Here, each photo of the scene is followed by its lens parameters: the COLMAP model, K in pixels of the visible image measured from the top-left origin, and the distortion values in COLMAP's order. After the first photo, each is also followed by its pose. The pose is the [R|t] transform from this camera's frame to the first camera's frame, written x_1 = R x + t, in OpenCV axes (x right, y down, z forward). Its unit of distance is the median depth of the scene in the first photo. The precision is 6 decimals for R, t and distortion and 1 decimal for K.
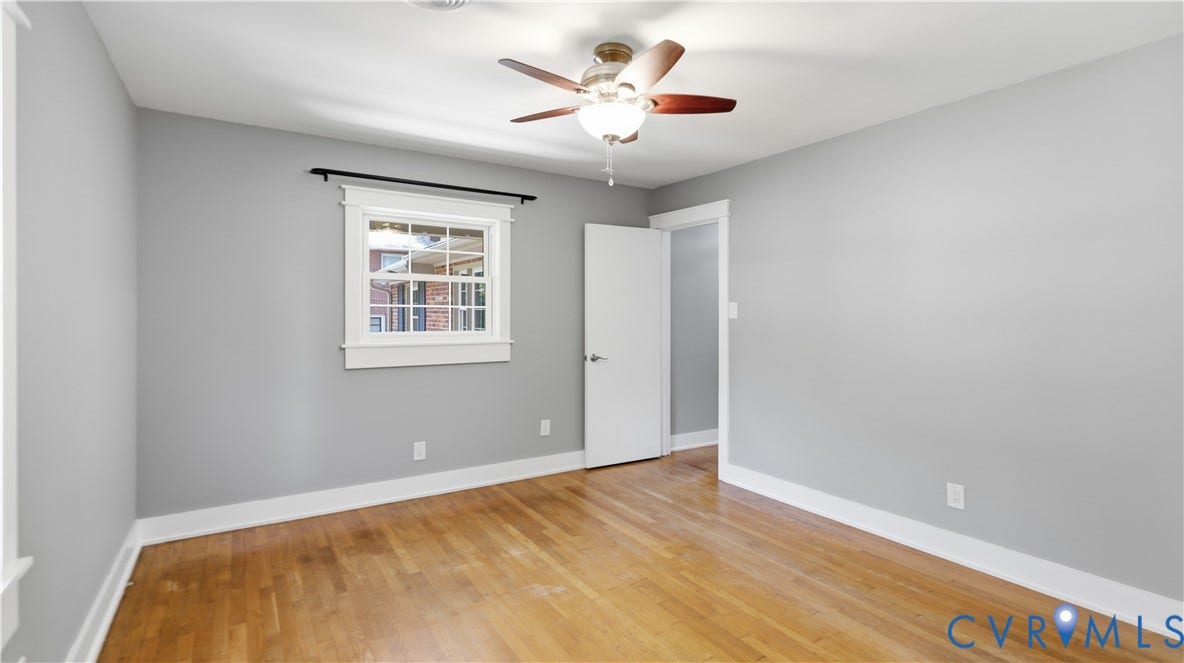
lens RADIAL K [[569.5, 0, 591.2], [0, 569.5, 322.7], [0, 0, 1]] dist [0.000425, -0.000024]
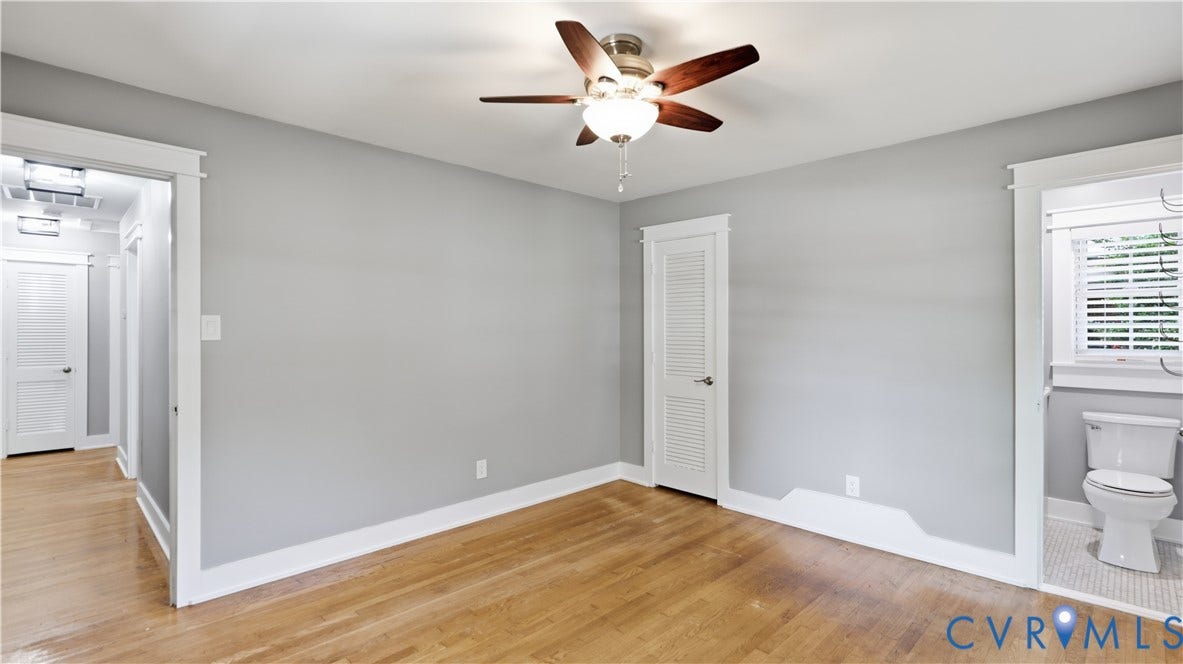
lens RADIAL K [[569.0, 0, 590.7], [0, 569.0, 323.2], [0, 0, 1]] dist [0.000425, -0.000024]
pose [[-0.250895, 0.003660, 0.968007, -0.670307], [0.013540, 0.999908, -0.000271, -0.029329], [-0.967920, 0.013039, -0.250922, 1.031102]]
